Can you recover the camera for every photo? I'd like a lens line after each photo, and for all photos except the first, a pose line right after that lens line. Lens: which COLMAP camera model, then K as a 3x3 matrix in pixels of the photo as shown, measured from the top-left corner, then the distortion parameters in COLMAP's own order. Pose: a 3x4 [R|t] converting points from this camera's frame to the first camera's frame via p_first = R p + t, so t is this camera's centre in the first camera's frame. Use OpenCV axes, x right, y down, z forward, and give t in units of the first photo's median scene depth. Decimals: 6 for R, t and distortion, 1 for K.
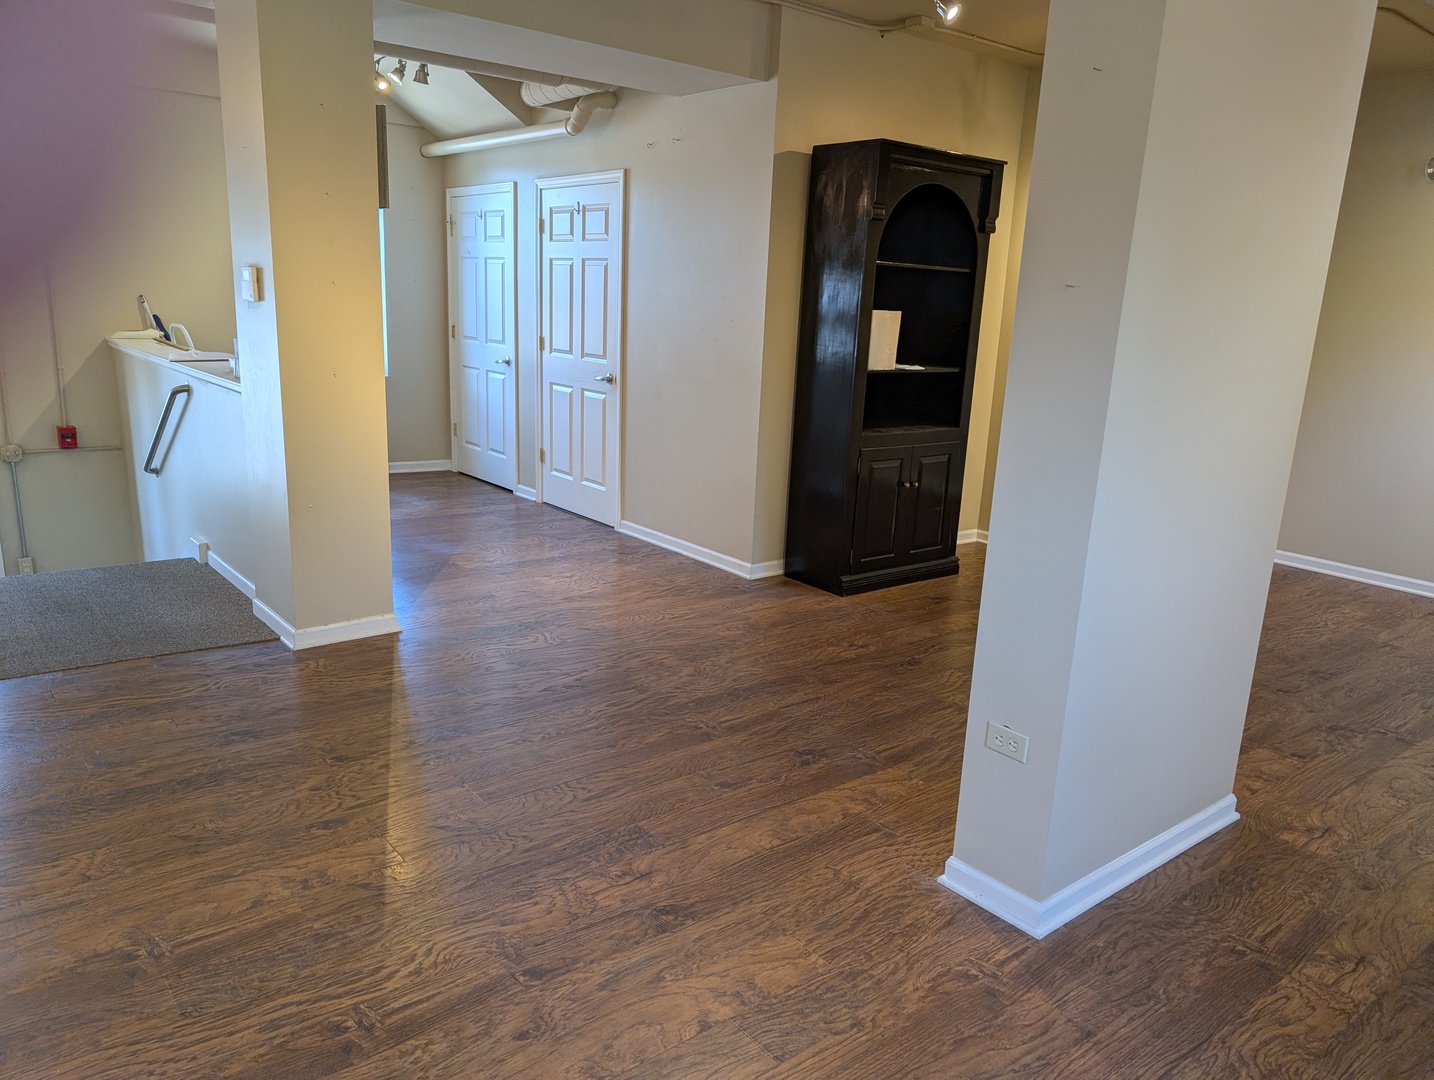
lens RADIAL K [[1035.4, 0, 723.1], [0, 1035.4, 549.2], [0, 0, 1]] dist [0.020779, -0.008537]
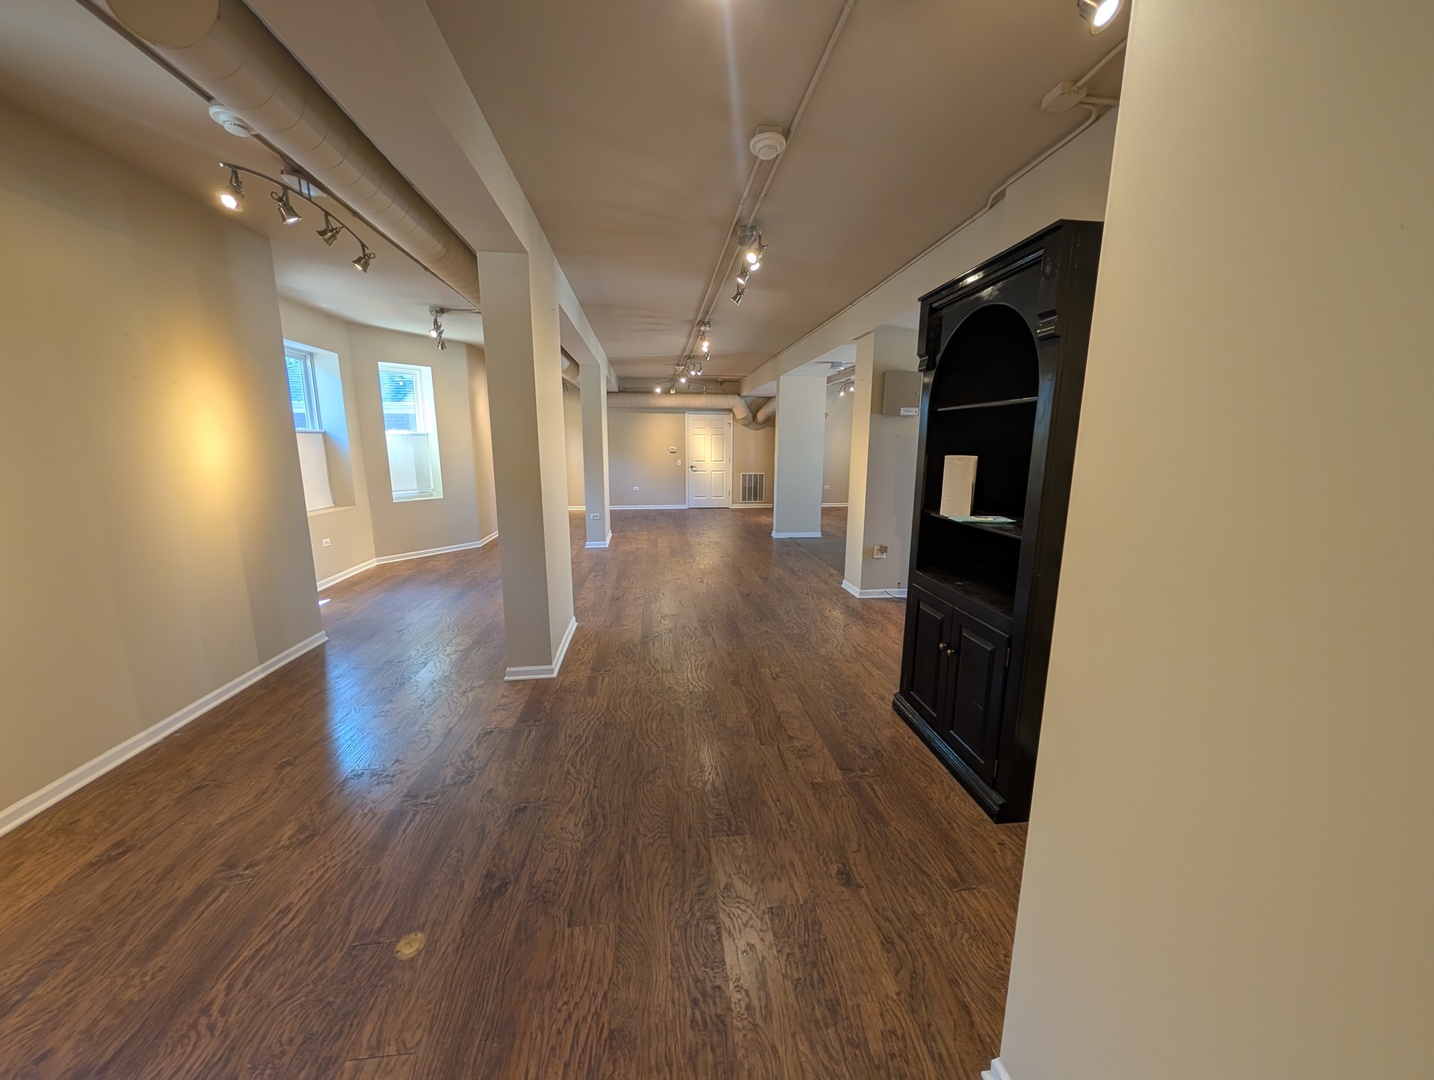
lens RADIAL K [[520.5, 0, 714.7], [0, 520.5, 540.0], [0, 0, 1]] dist [0.000289, 0.000102]
pose [[-0.536488, 0.110071, -0.836699, 0.702867], [-0.227012, 0.936089, 0.268705, -0.243020], [0.812802, 0.334098, -0.477213, 1.105000]]
